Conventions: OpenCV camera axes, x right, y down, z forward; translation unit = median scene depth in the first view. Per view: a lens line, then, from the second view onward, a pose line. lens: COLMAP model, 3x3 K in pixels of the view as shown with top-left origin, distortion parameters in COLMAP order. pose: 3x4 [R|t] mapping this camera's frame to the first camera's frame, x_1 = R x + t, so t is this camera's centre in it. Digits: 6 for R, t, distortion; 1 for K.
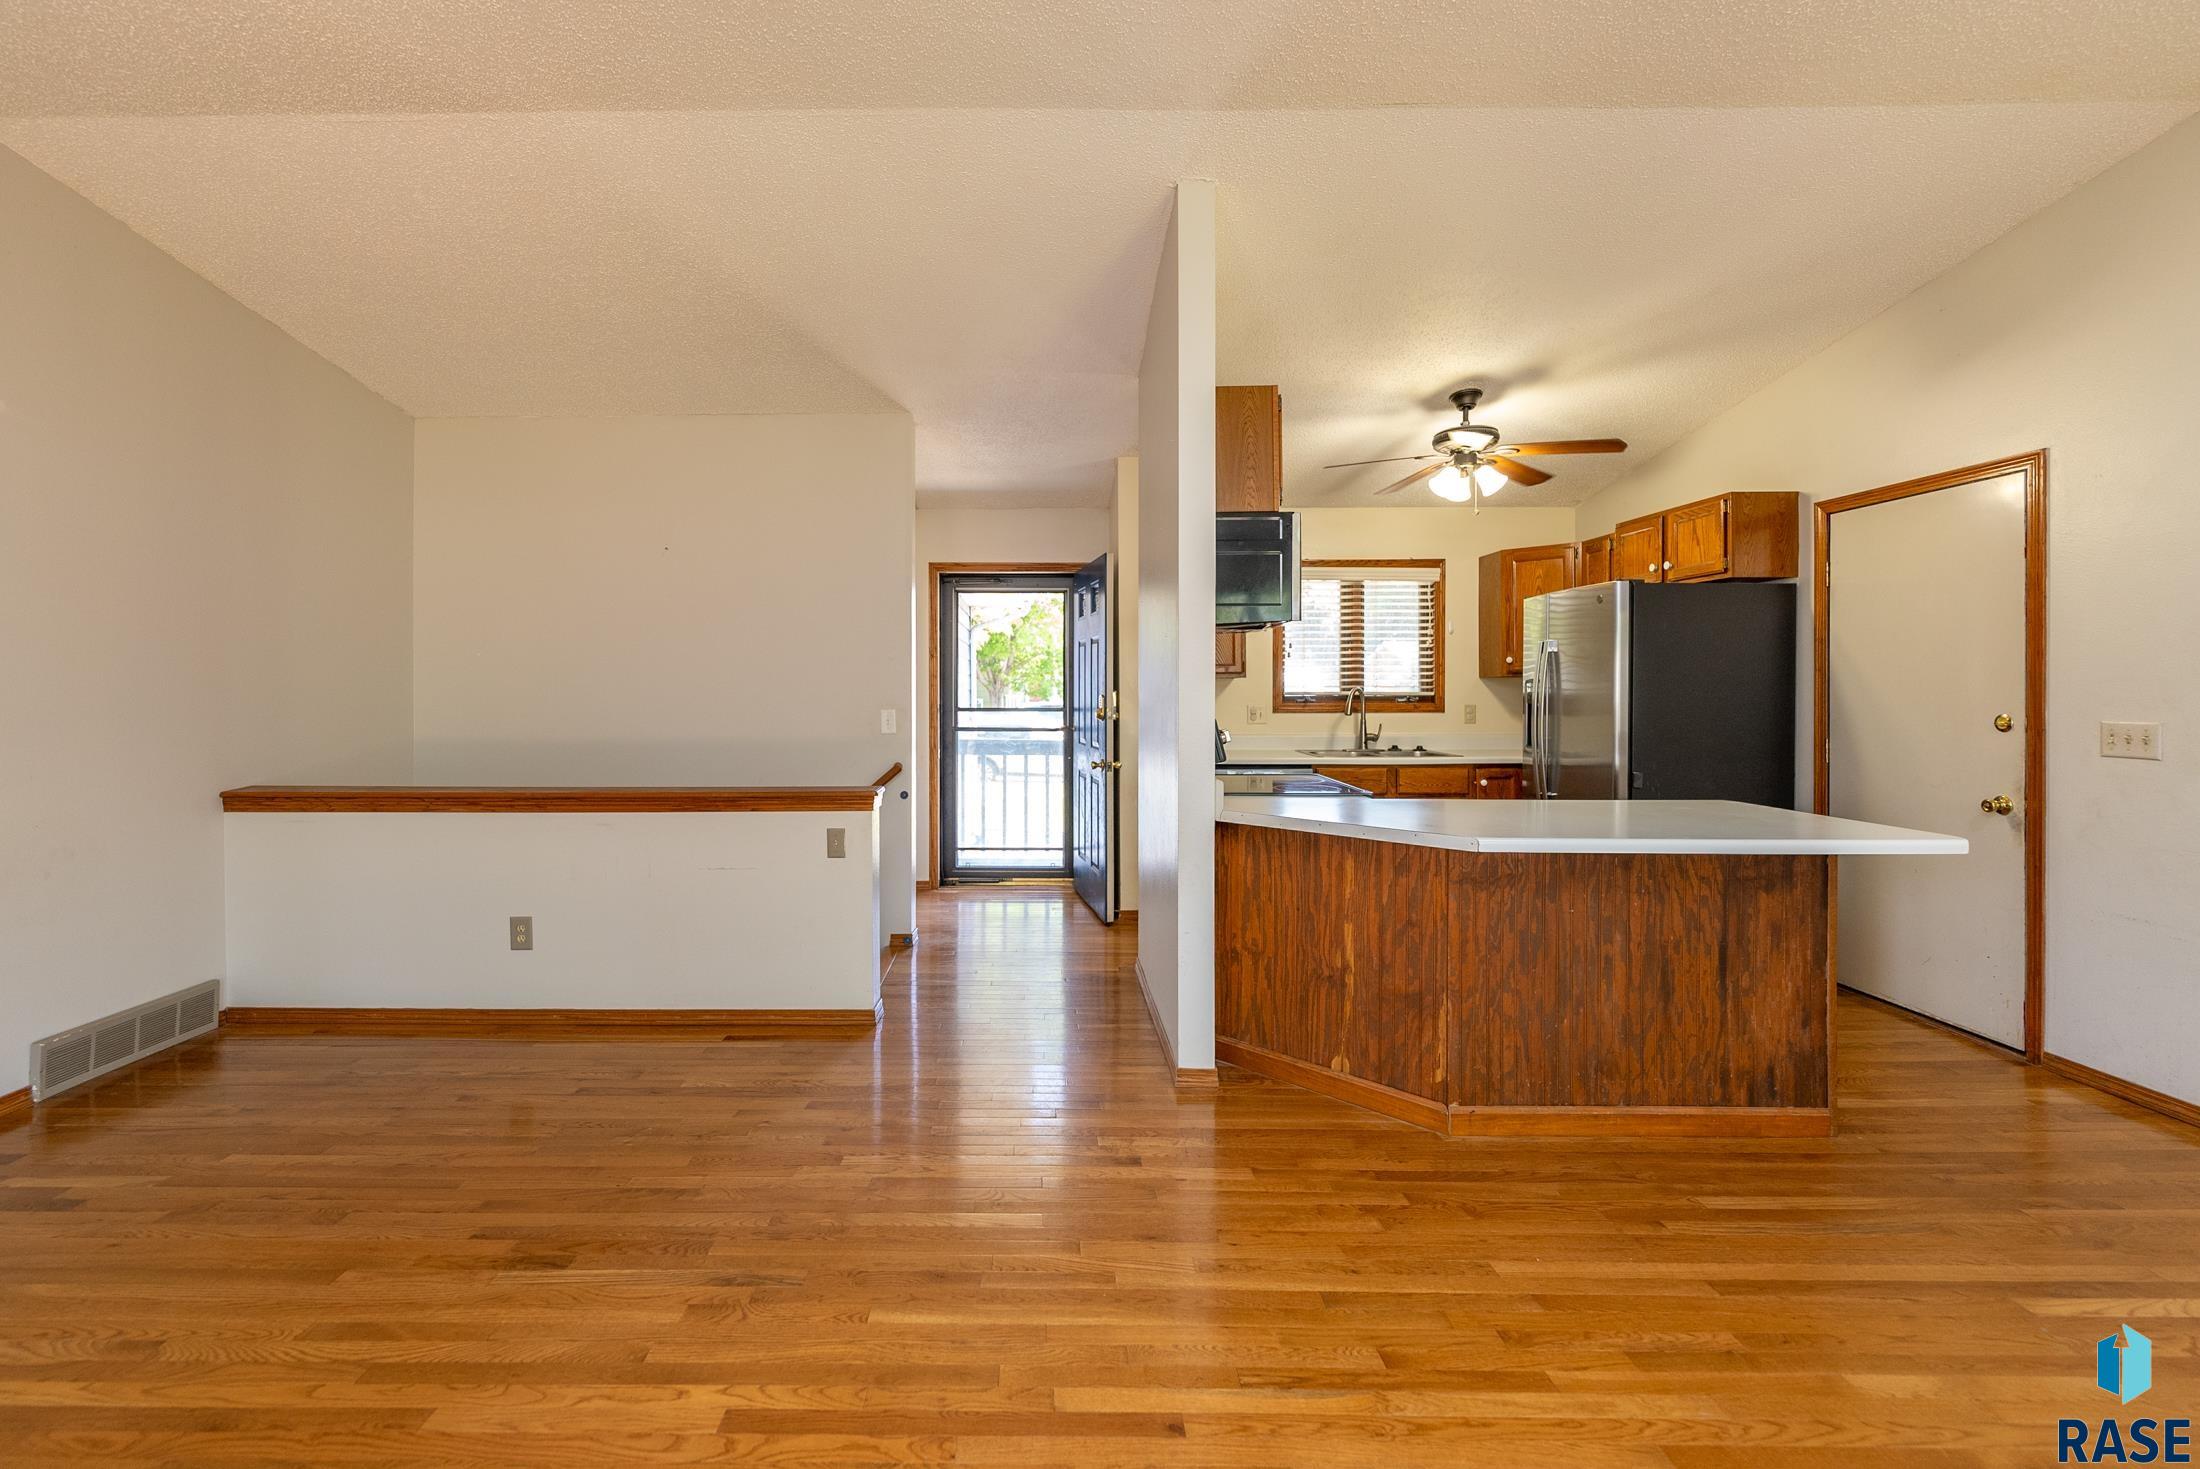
lens RADIAL K [[936.9, 0, 1031.6], [0, 936.9, 689.9], [0, 0, 1]] dist [-0.002433, -0.000076]
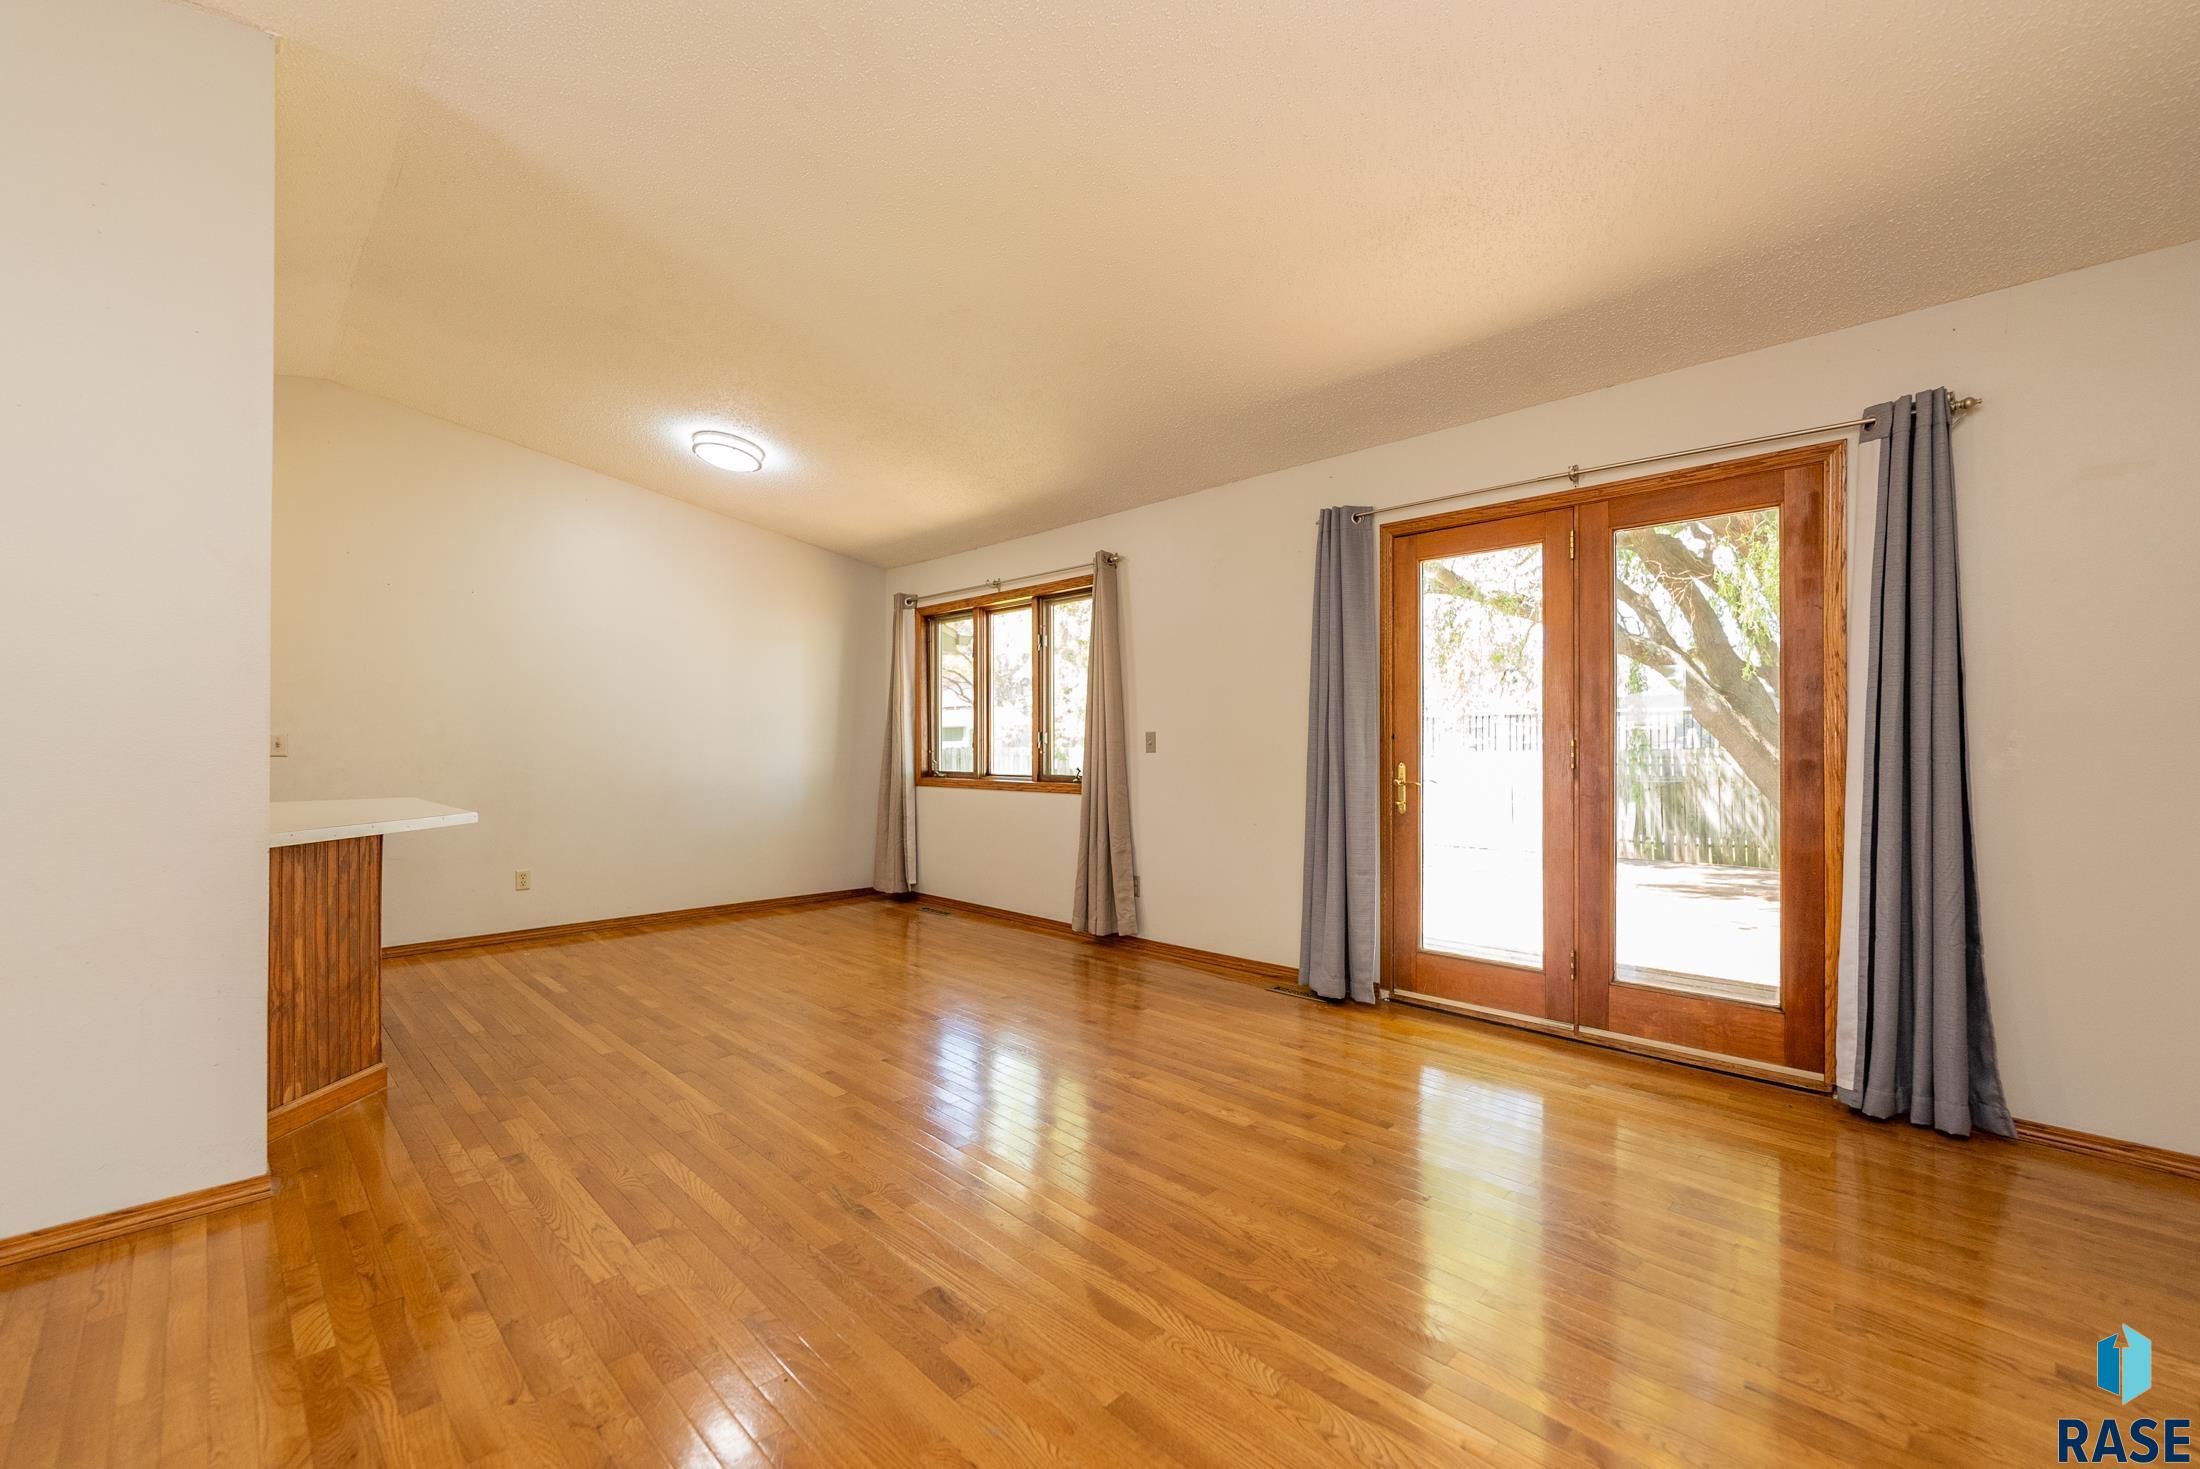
lens RADIAL K [[906.7, 0, 1103.7], [0, 906.7, 743.2], [0, 0, 1]] dist [-0.002217, -0.000116]
pose [[-0.713886, 0.000758, 0.700261, -0.955506], [0.000255, 1.000000, -0.000823, 0.055883], [-0.700261, -0.000409, -0.713886, 1.167634]]
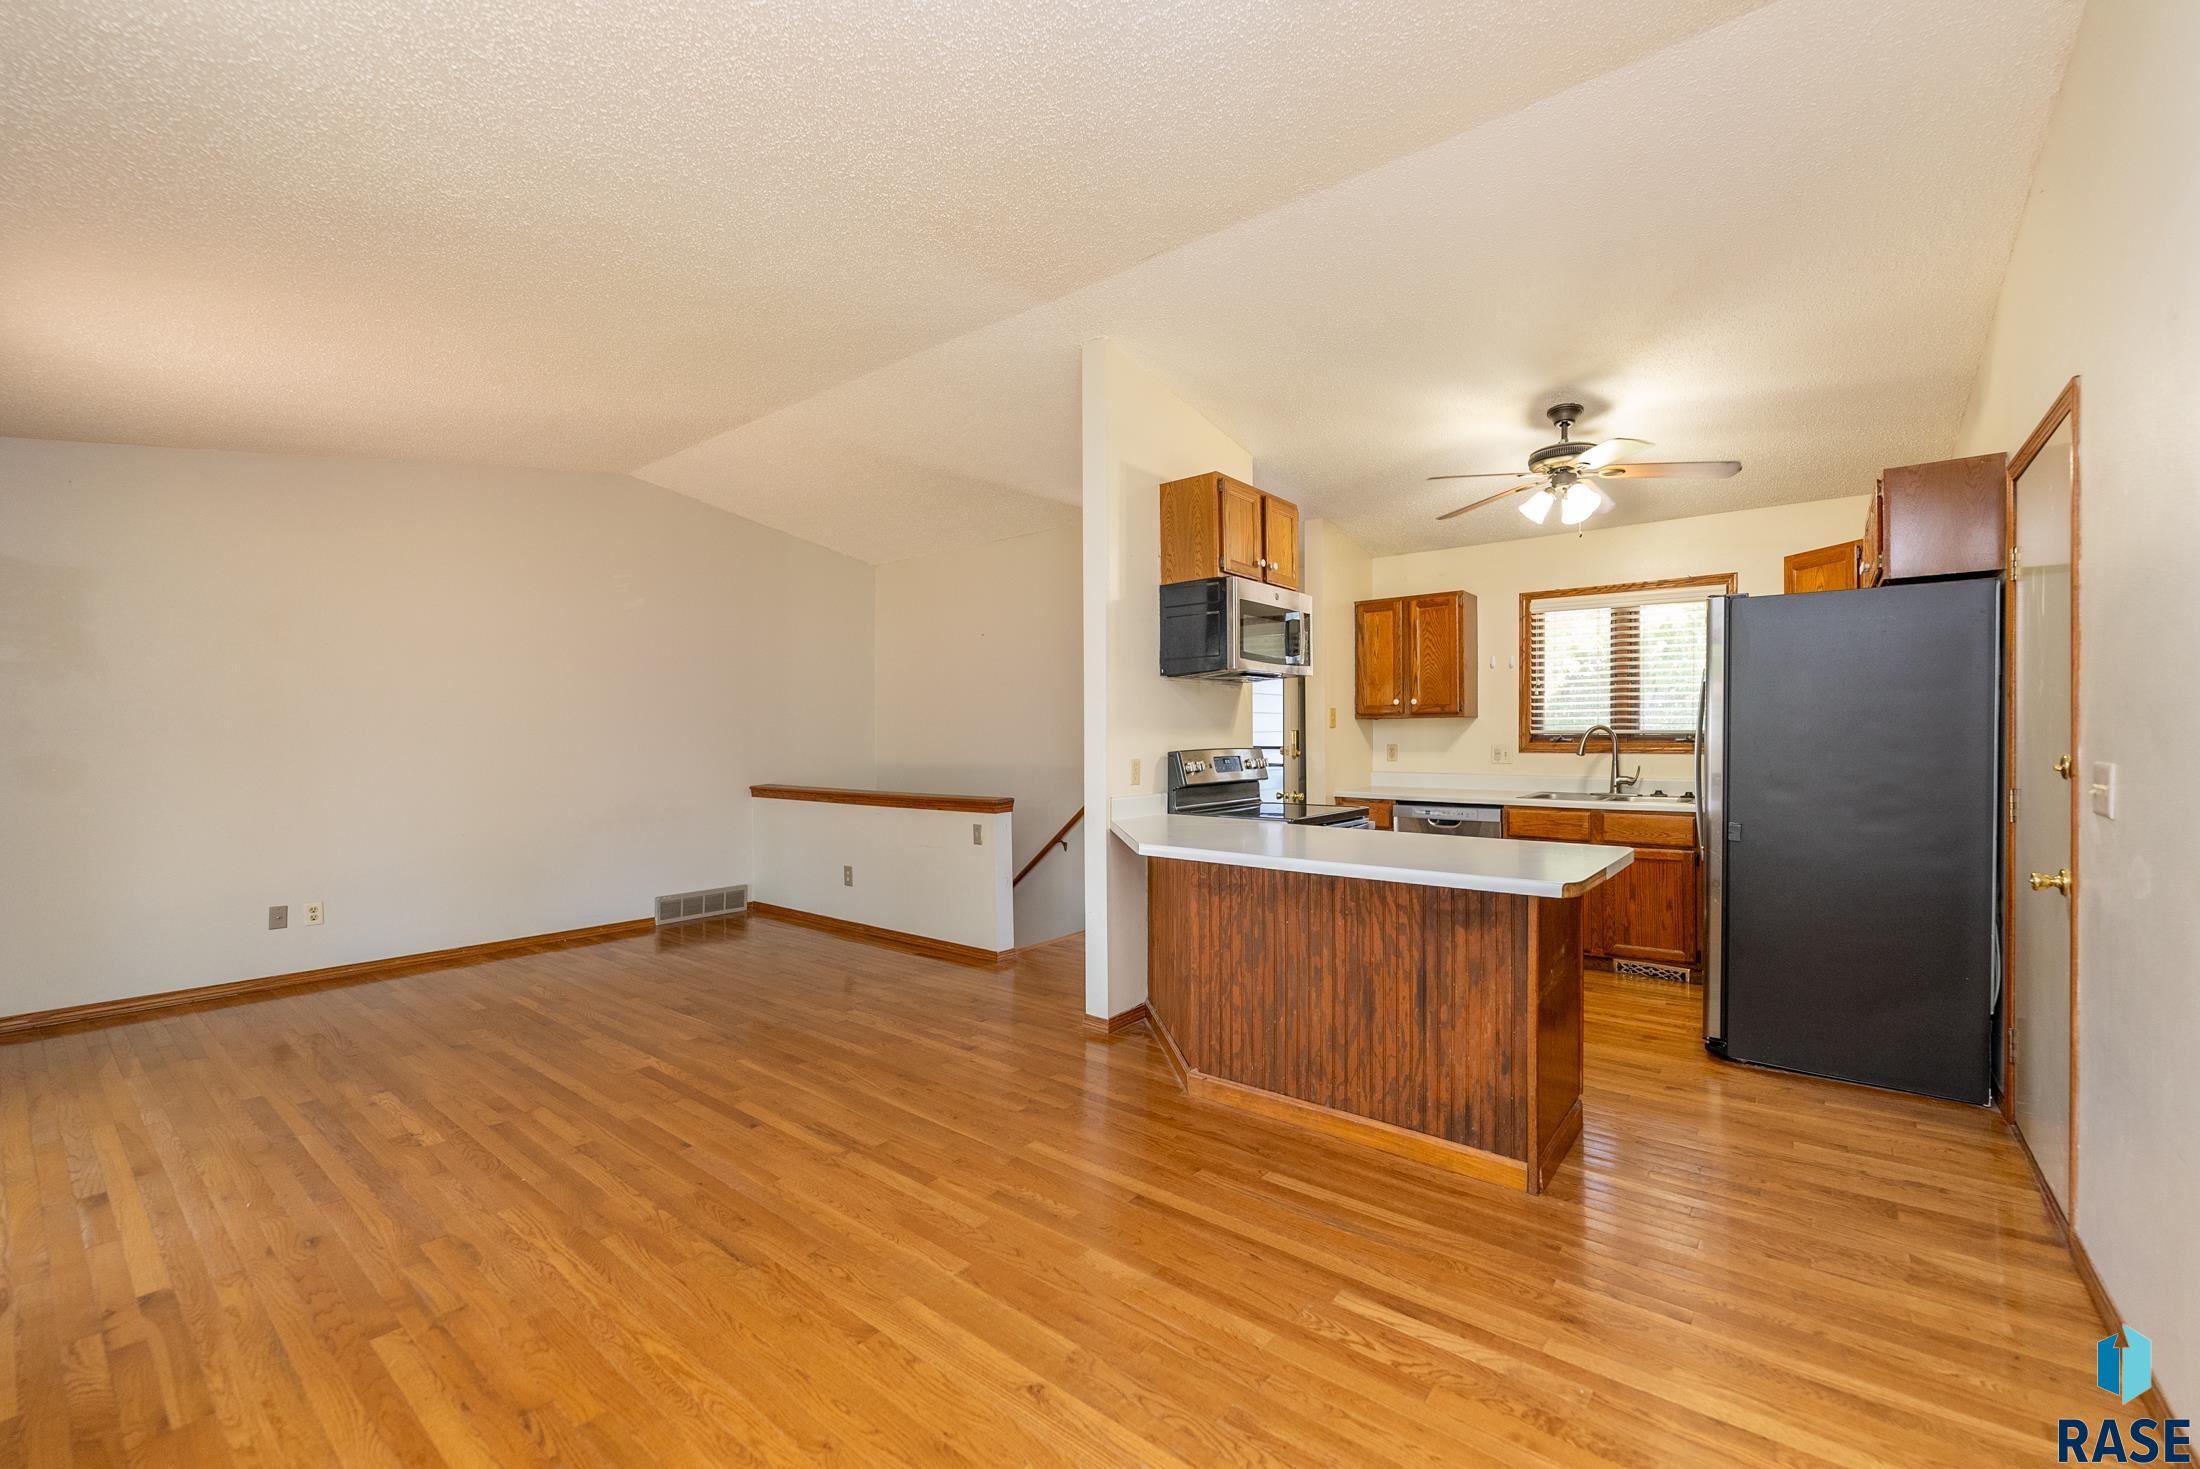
lens RADIAL K [[898.6, 0, 1100.0], [0, 898.6, 734.5], [0, 0, 1]] dist [-0.000167, 0.000206]
pose [[0.786672, -0.003118, -0.617363, 1.065938], [0.003462, 0.999994, -0.000638, 0.011201], [0.617361, -0.001635, 0.786678, 0.014943]]
